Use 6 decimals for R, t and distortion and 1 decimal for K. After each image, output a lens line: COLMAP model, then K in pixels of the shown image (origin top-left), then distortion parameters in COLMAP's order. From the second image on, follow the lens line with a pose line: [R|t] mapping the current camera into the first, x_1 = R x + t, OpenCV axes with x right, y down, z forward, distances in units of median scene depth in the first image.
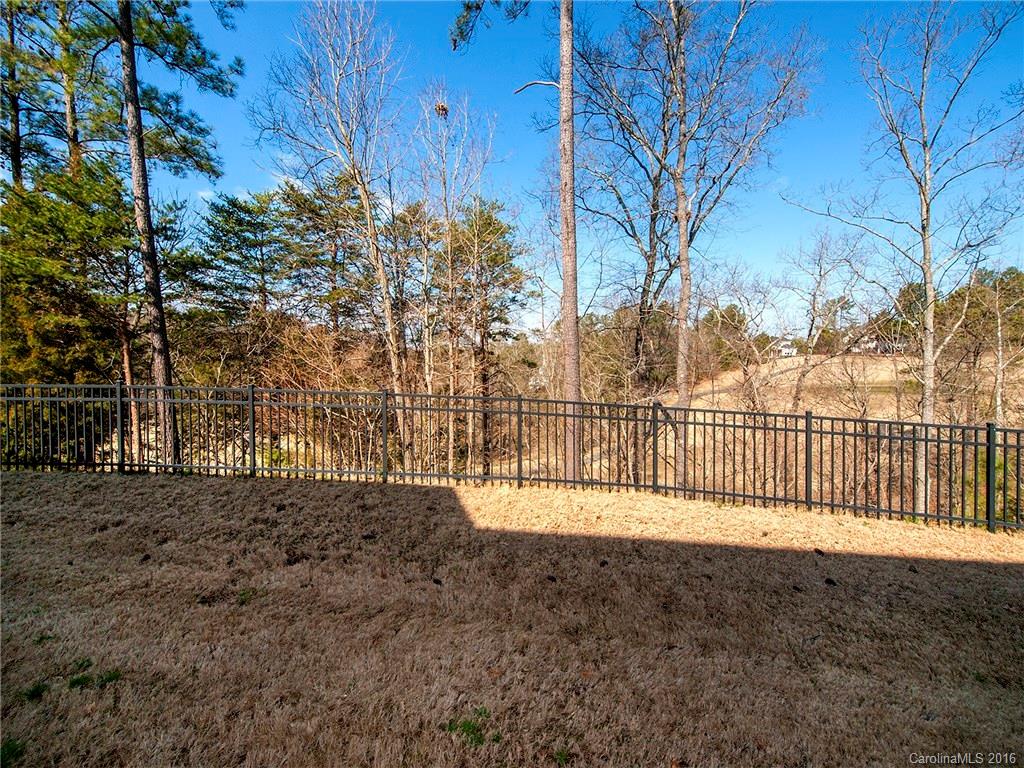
lens RADIAL K [[414.0, 0, 505.3], [0, 414.0, 378.0], [0, 0, 1]] dist [0.004760, -0.003612]
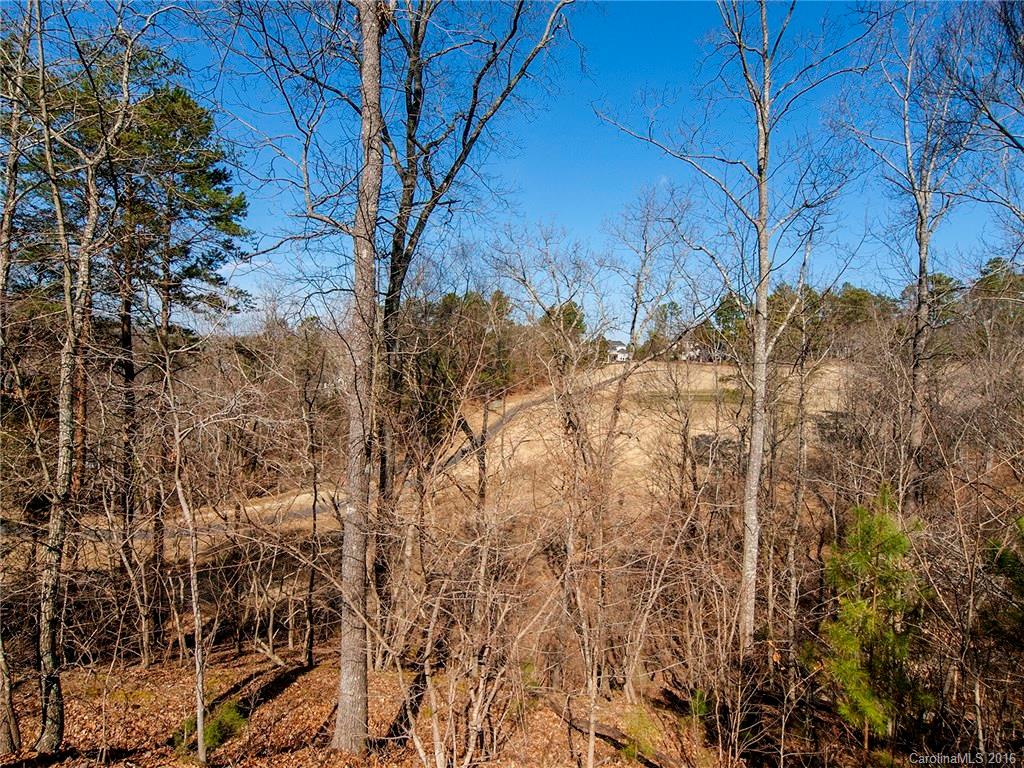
lens RADIAL K [[478.9, 0, 505.8], [0, 478.9, 389.5], [0, 0, 1]] dist [0.005200, 0.000226]
pose [[0.939371, 0.016885, 0.342485, 0.278228], [-0.022396, 0.999675, 0.012141, 0.010757], [-0.342169, -0.019076, 0.939445, 0.315517]]
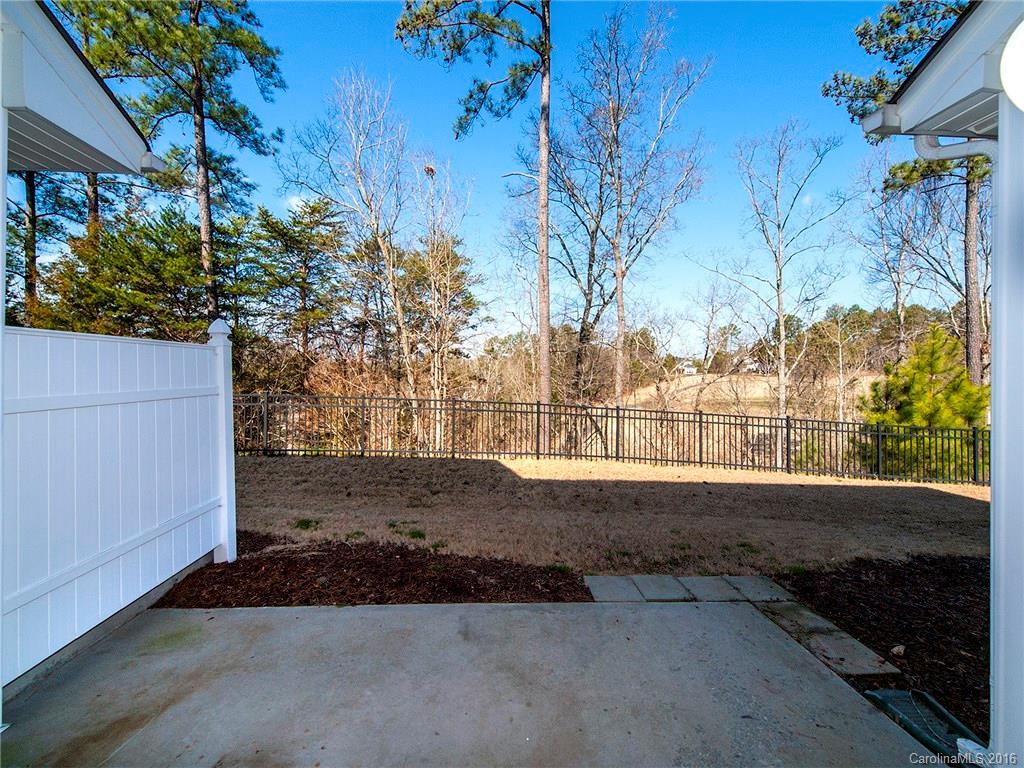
lens RADIAL K [[414.0, 0, 497.2], [0, 414.0, 385.0], [0, 0, 1]] dist [0.004760, -0.003612]
pose [[0.986599, 0.008301, 0.162953, -0.129198], [-0.005251, 0.999803, -0.019141, 0.002988], [-0.163080, 0.018029, 0.986448, -0.188256]]
